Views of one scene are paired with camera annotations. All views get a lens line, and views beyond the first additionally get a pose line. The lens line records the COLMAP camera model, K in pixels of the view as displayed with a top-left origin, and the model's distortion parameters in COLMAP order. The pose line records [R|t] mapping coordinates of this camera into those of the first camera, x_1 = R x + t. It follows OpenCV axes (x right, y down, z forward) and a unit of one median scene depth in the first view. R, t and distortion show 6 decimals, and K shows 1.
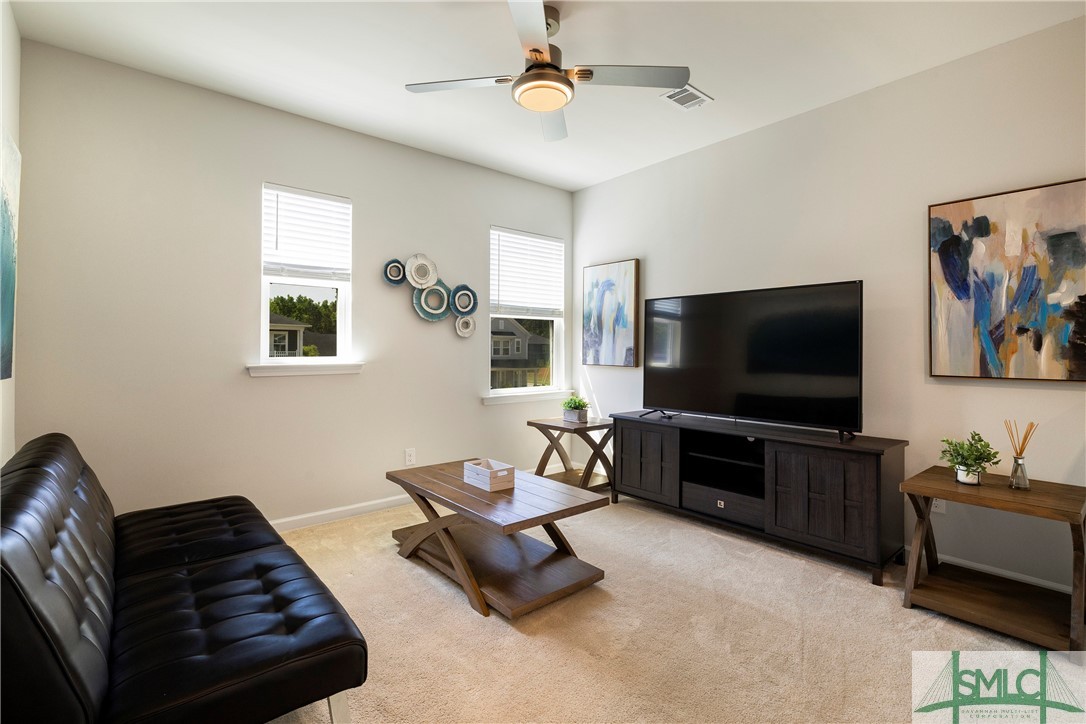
lens RADIAL K [[496.1, 0, 539.7], [0, 496.1, 354.4], [0, 0, 1]] dist [-0.008654, 0.000231]
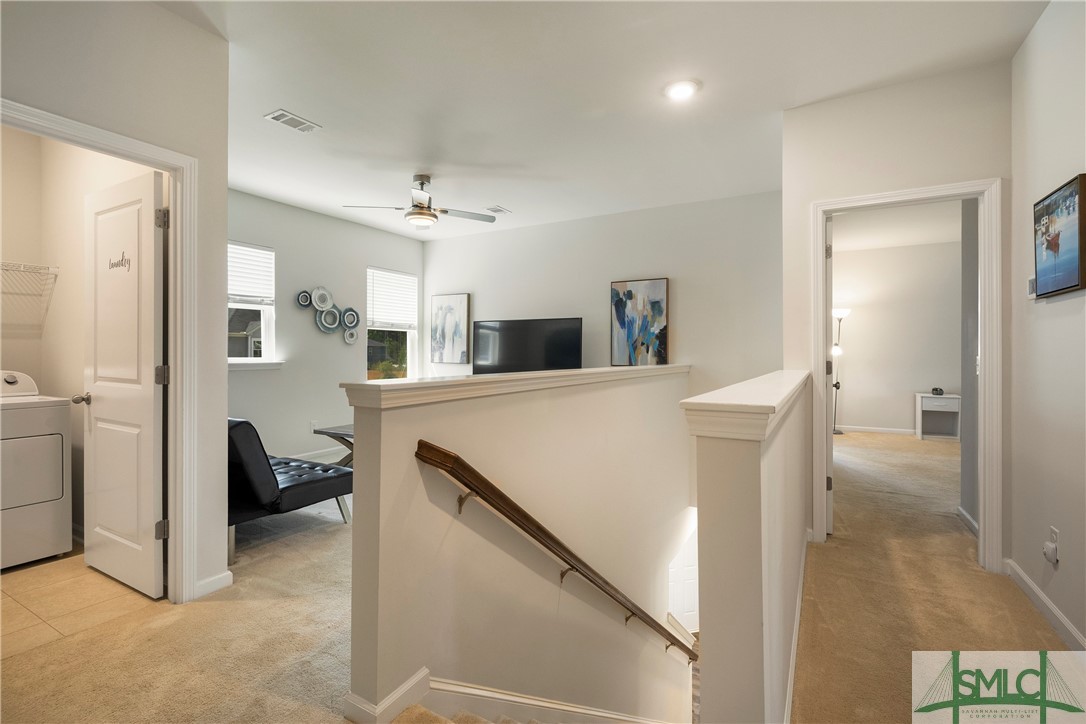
lens RADIAL K [[496.1, 0, 539.7], [0, 496.1, 354.4], [0, 0, 1]] dist [-0.008654, 0.000231]
pose [[0.941601, -0.001451, 0.336727, -0.122005], [0.003064, 0.999986, -0.004259, 0.003927], [-0.336716, 0.005041, 0.941593, -0.560813]]
